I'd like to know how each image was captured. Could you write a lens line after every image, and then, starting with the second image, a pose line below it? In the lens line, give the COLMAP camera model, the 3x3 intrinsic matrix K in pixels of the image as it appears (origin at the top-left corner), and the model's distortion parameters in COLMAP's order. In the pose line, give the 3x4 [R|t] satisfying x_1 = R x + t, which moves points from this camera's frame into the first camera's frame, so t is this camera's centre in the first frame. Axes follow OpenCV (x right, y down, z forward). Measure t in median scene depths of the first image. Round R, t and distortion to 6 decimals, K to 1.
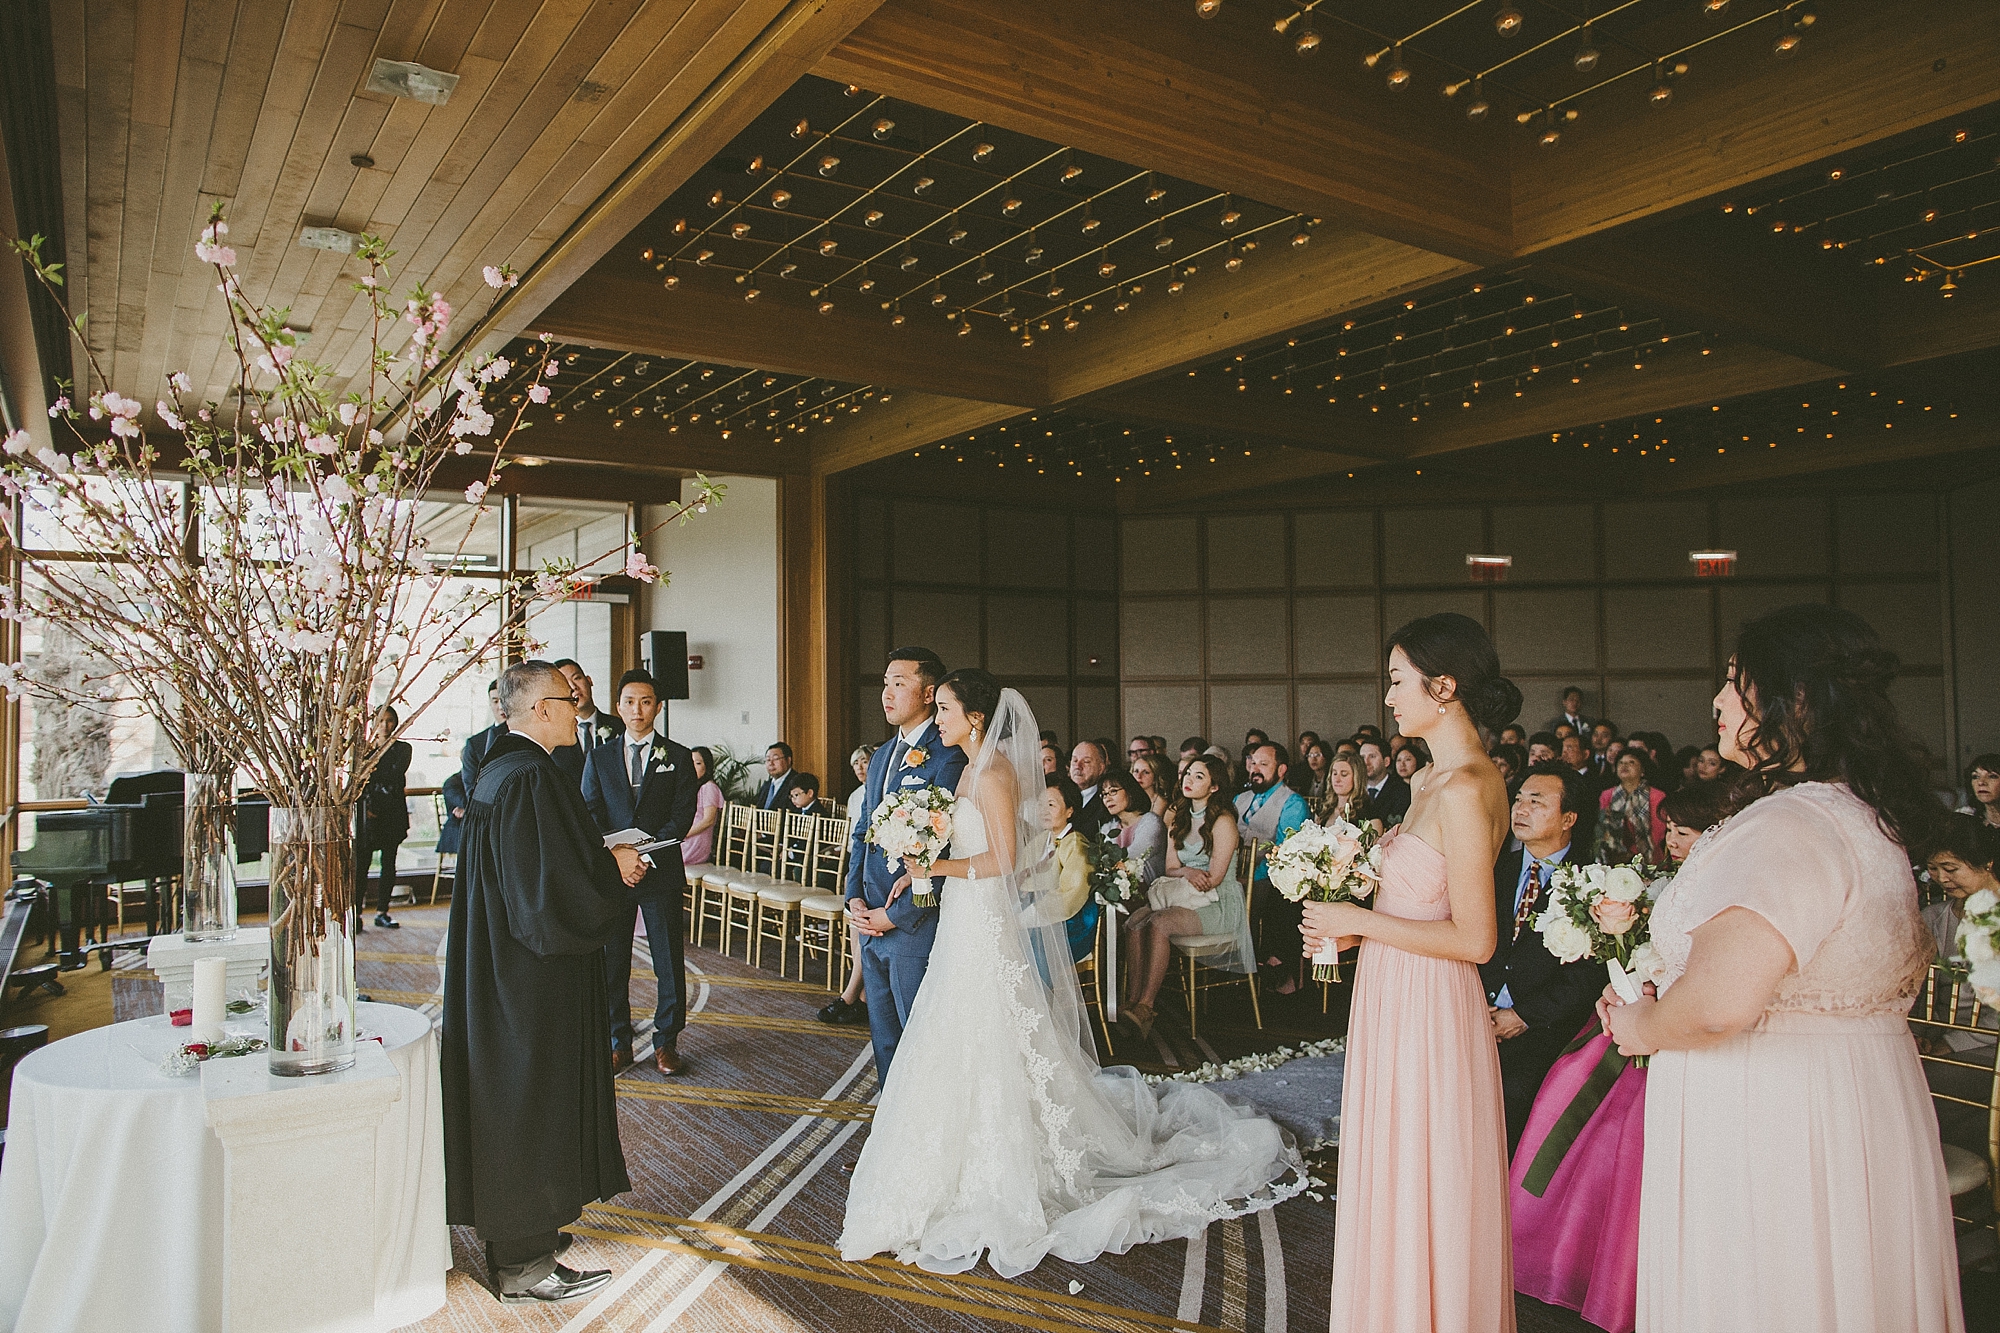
lens RADIAL K [[1383.3, 0, 1001.8], [0, 1383.3, 664.8], [0, 0, 1]] dist [-0.018190, 0.009373]
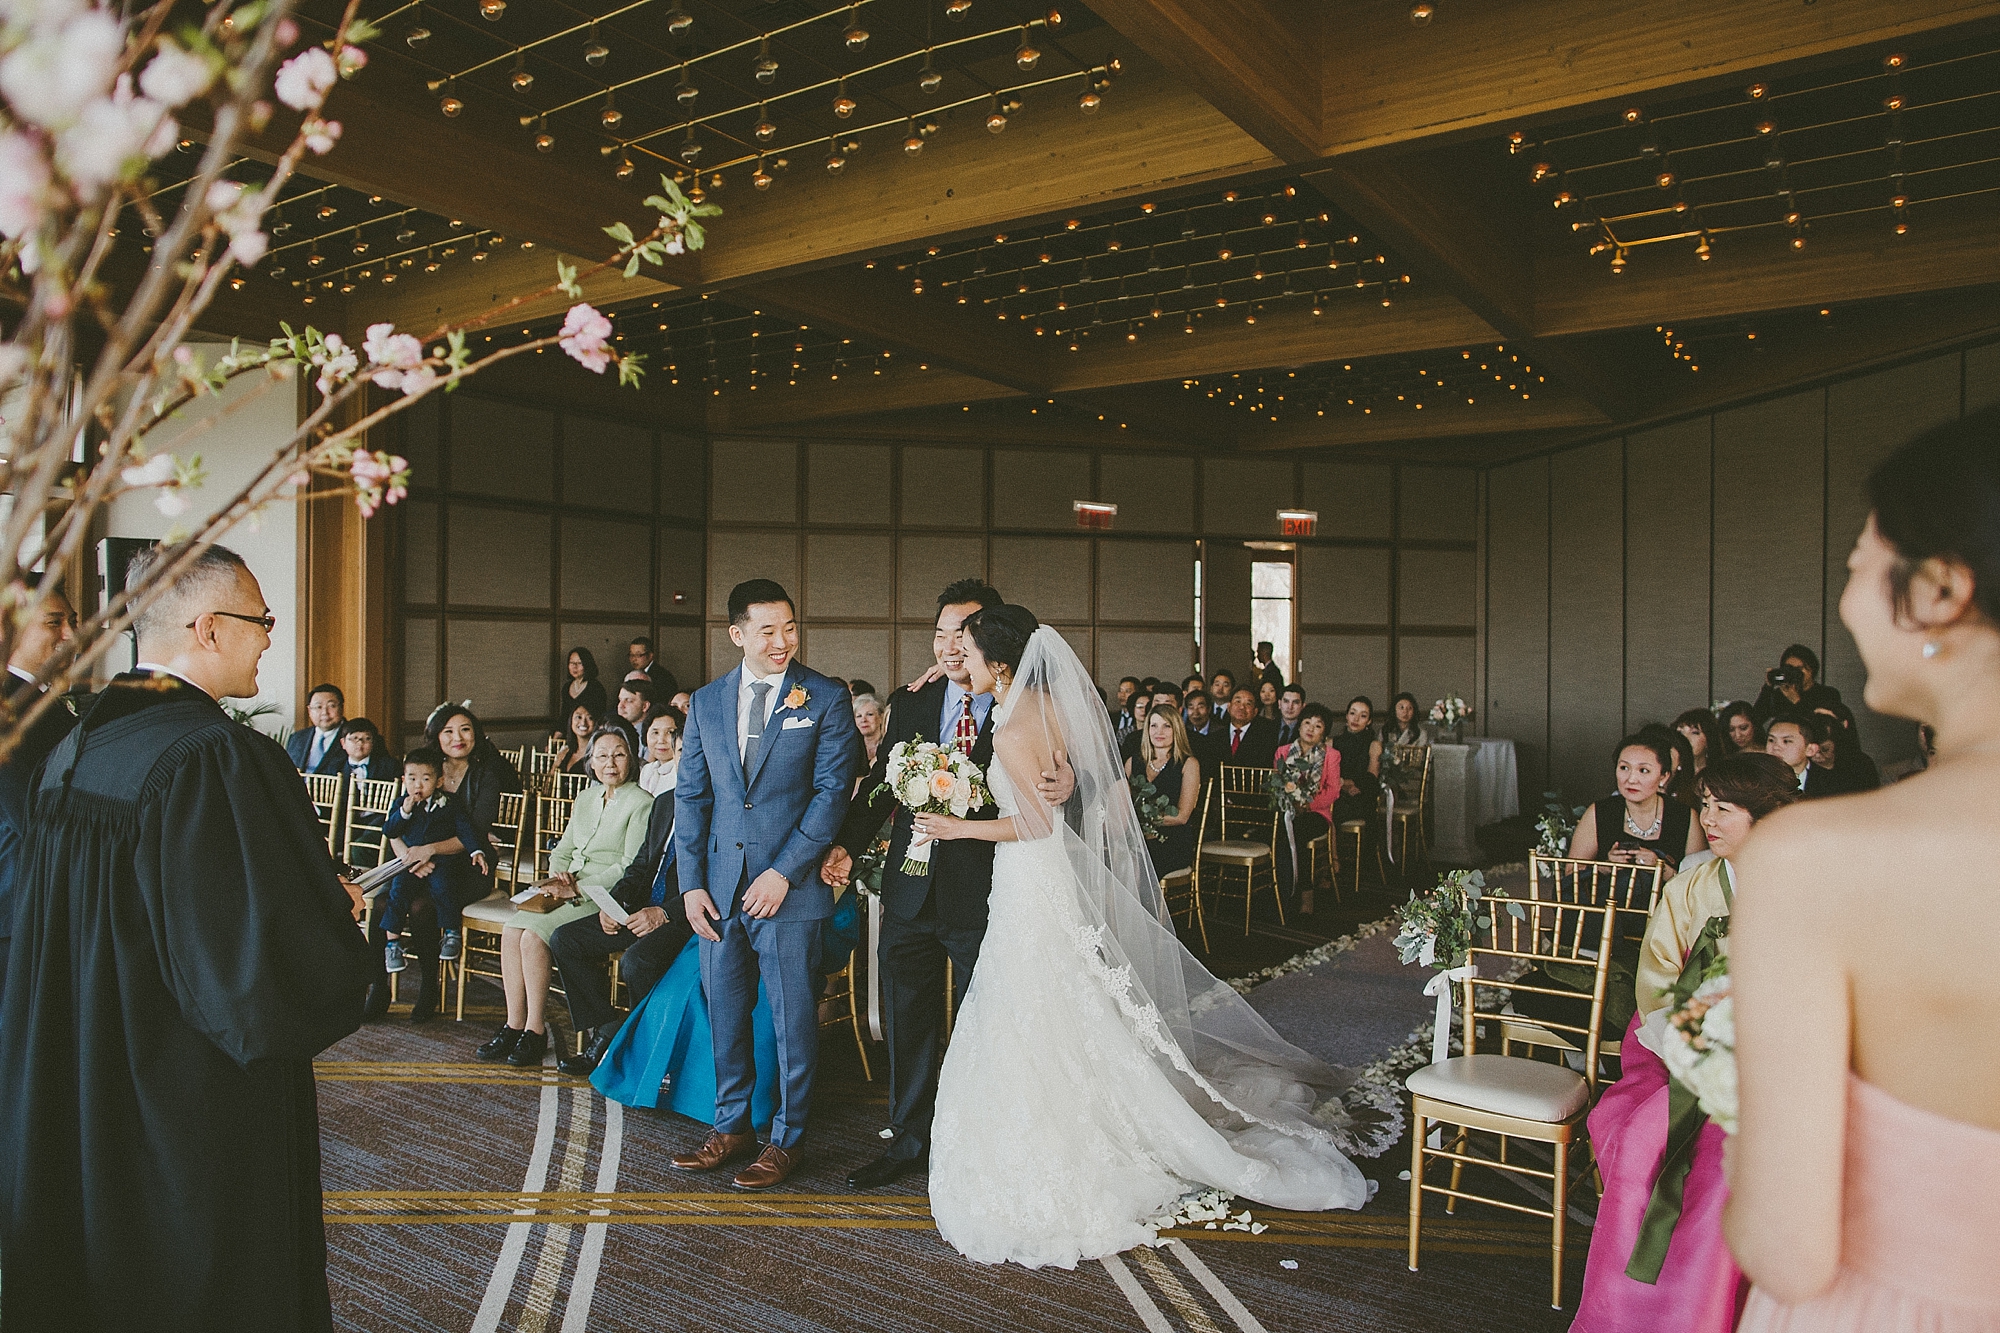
lens RADIAL K [[1383.3, 0, 1000.7], [0, 1383.3, 663.3], [0, 0, 1]] dist [-0.018190, 0.009373]
pose [[0.929265, 0.016758, 0.369034, -0.122664], [-0.030709, 0.999017, 0.031962, 0.009436], [-0.368136, -0.041034, 0.928866, 0.191301]]
